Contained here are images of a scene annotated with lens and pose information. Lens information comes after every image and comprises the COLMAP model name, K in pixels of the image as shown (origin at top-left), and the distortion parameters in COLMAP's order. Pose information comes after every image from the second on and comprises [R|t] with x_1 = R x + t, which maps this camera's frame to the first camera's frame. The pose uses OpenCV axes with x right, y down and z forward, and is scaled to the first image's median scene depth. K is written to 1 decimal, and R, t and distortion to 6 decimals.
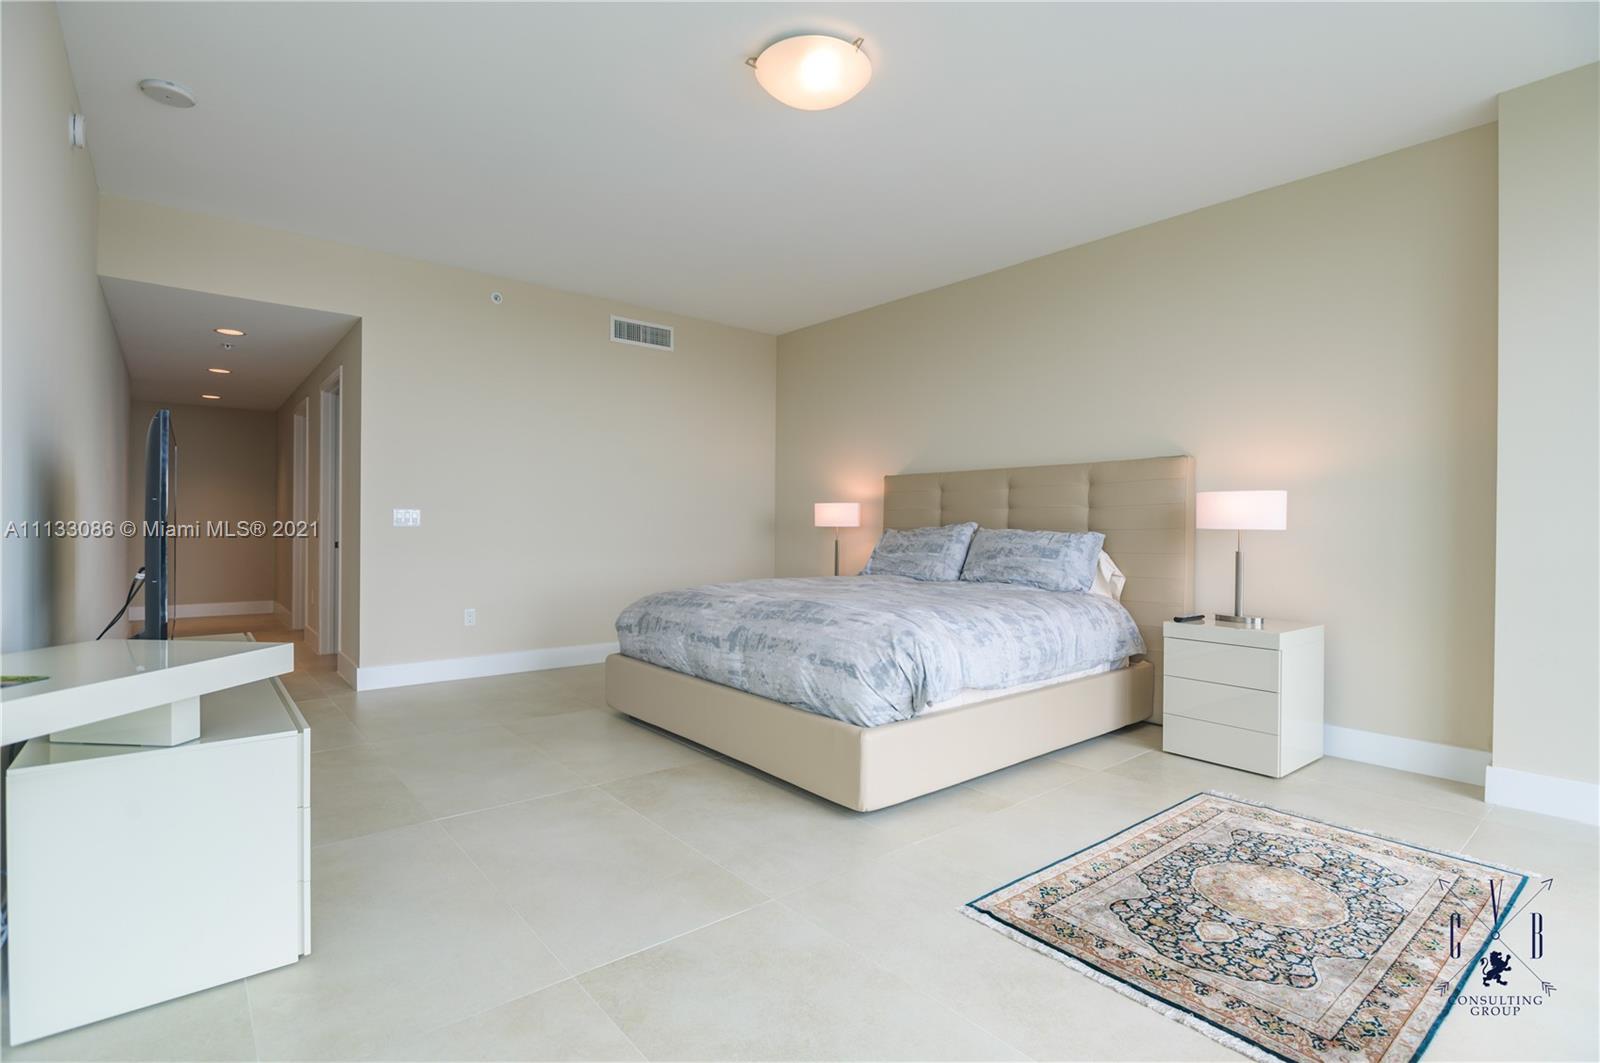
lens RADIAL K [[754.3, 0, 802.5], [0, 754.3, 531.0], [0, 0, 1]] dist [-0.015552, -0.000230]
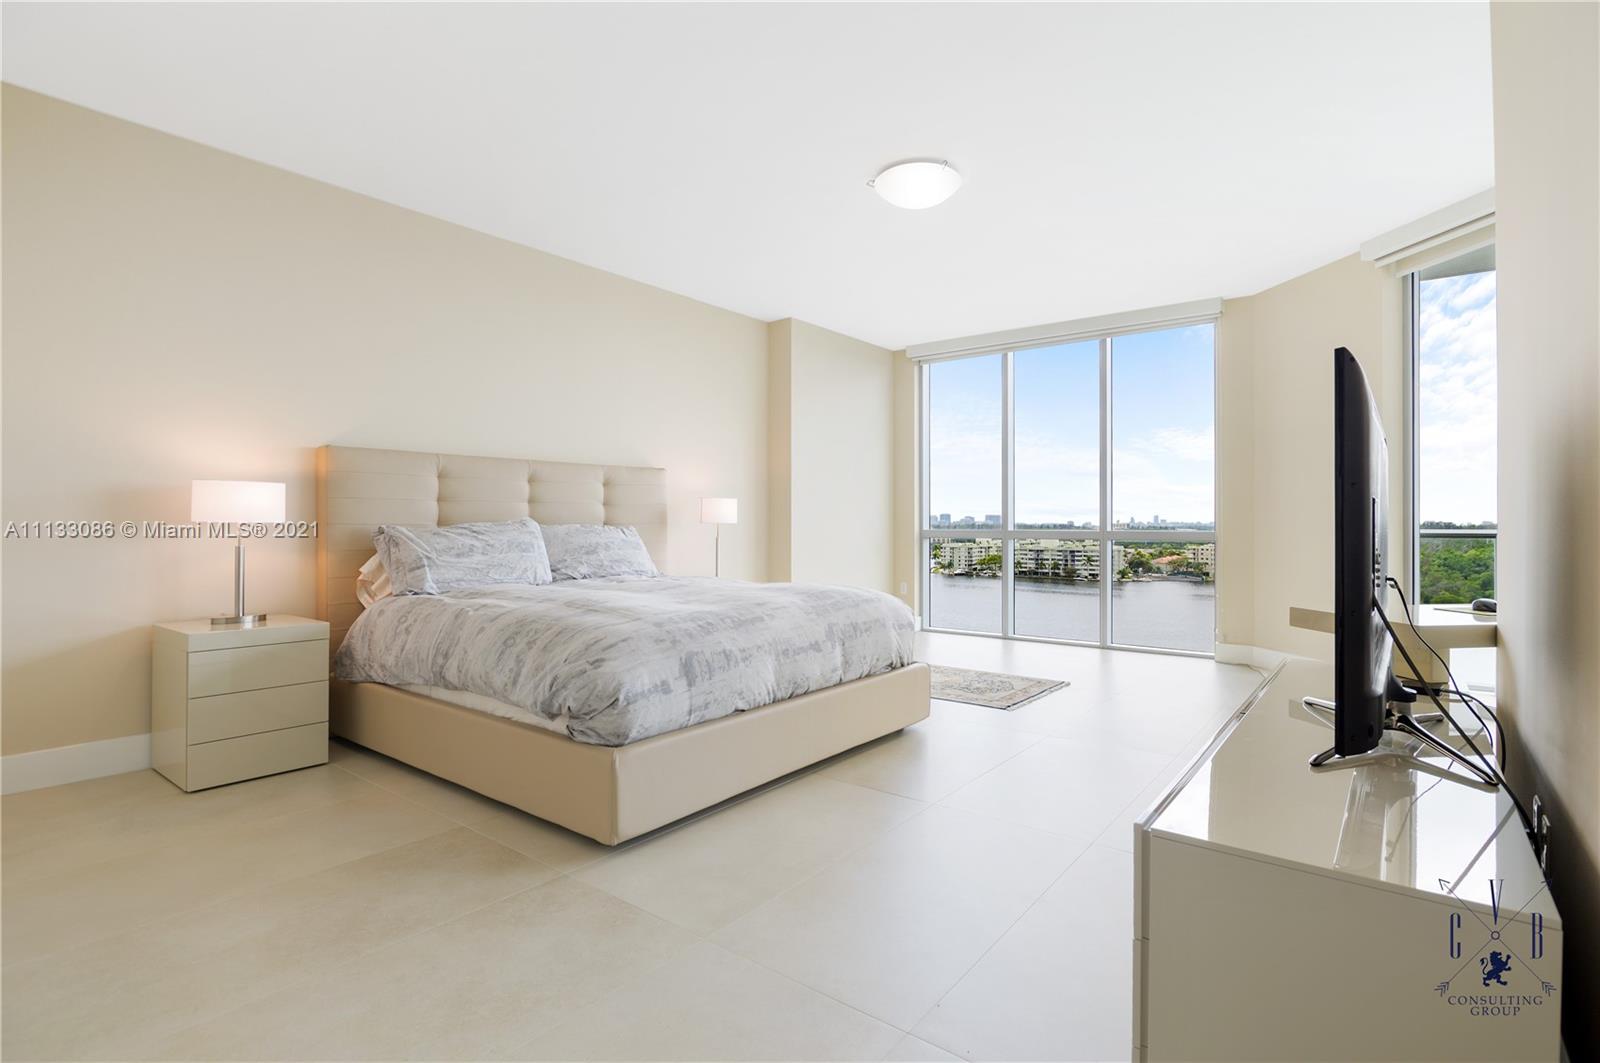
lens RADIAL K [[754.3, 0, 802.5], [0, 754.3, 531.0], [0, 0, 1]] dist [-0.015552, -0.000230]
pose [[-0.188623, -0.020713, 0.981831, -0.839375], [0.005219, 0.999742, 0.022093, -0.016521], [-0.982036, 0.009291, -0.188466, 0.962374]]
